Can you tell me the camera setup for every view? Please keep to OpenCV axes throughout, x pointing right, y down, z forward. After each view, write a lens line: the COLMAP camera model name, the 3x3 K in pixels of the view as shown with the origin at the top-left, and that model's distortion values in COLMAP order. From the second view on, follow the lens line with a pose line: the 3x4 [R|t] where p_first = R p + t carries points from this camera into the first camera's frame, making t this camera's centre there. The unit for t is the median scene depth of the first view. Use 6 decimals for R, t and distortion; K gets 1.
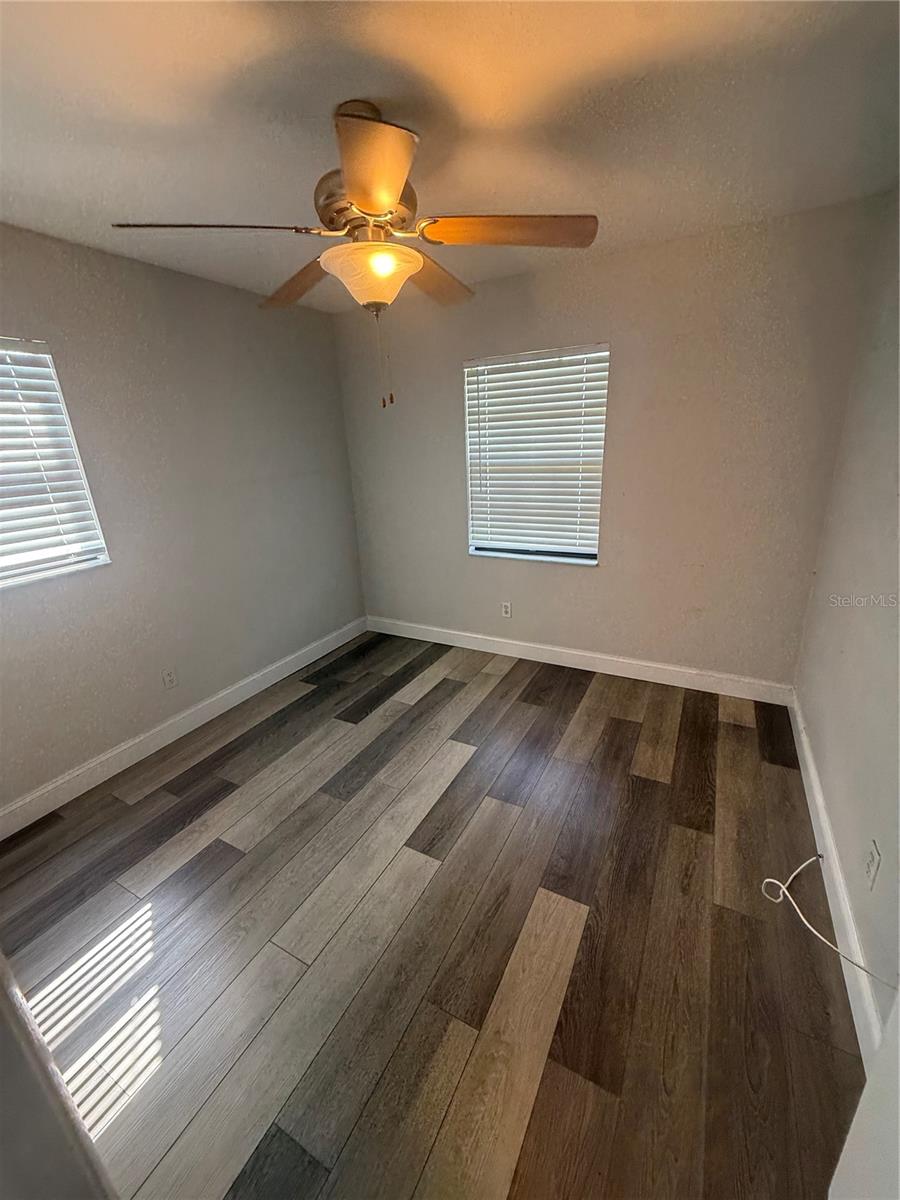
lens RADIAL K [[482.8, 0, 450.2], [0, 482.8, 599.0], [0, 0, 1]] dist [0.000759, 0.000059]
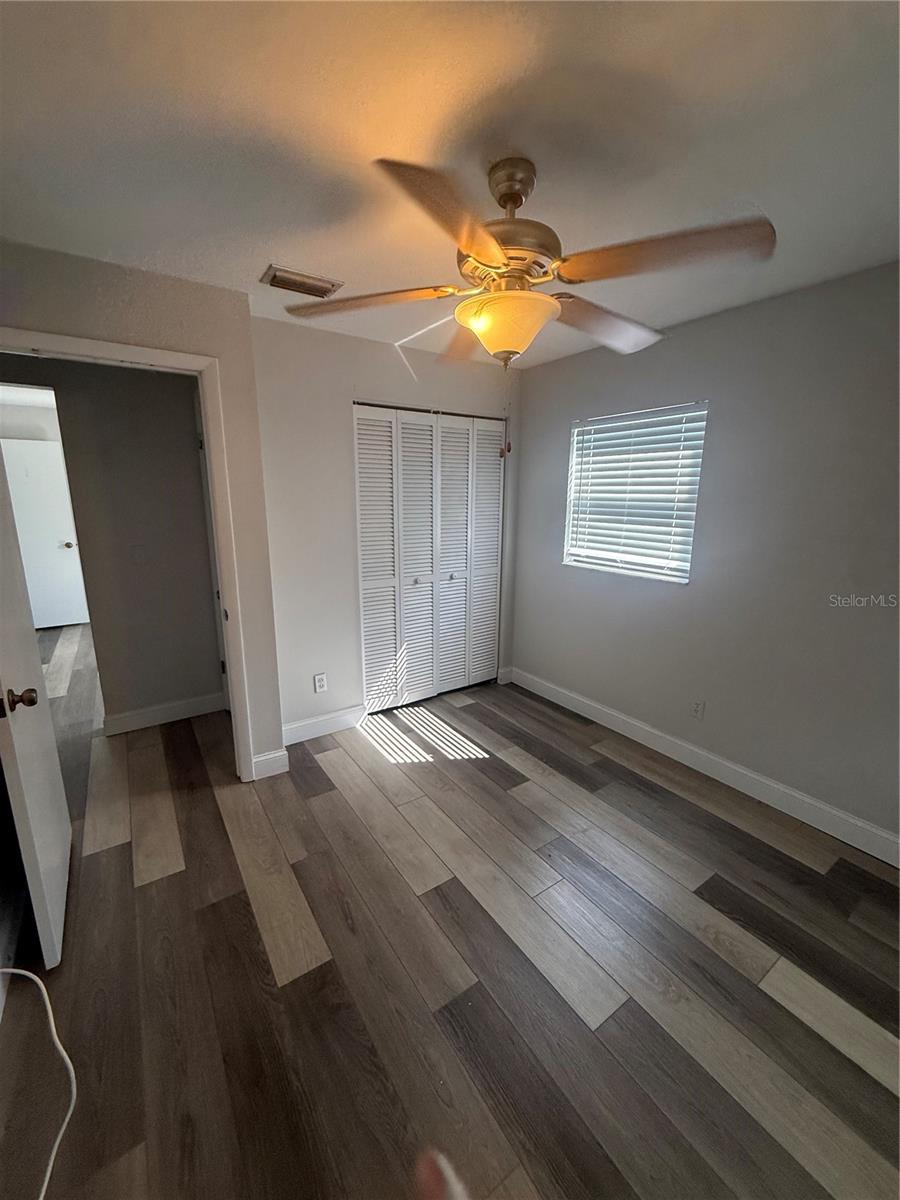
lens RADIAL K [[482.8, 0, 451.2], [0, 482.8, 598.4], [0, 0, 1]] dist [0.000759, 0.000059]
pose [[-0.459738, 0.236048, -0.856109, 0.637976], [-0.266173, 0.883080, 0.386421, -0.398362], [0.847227, 0.405525, -0.343156, 1.095571]]
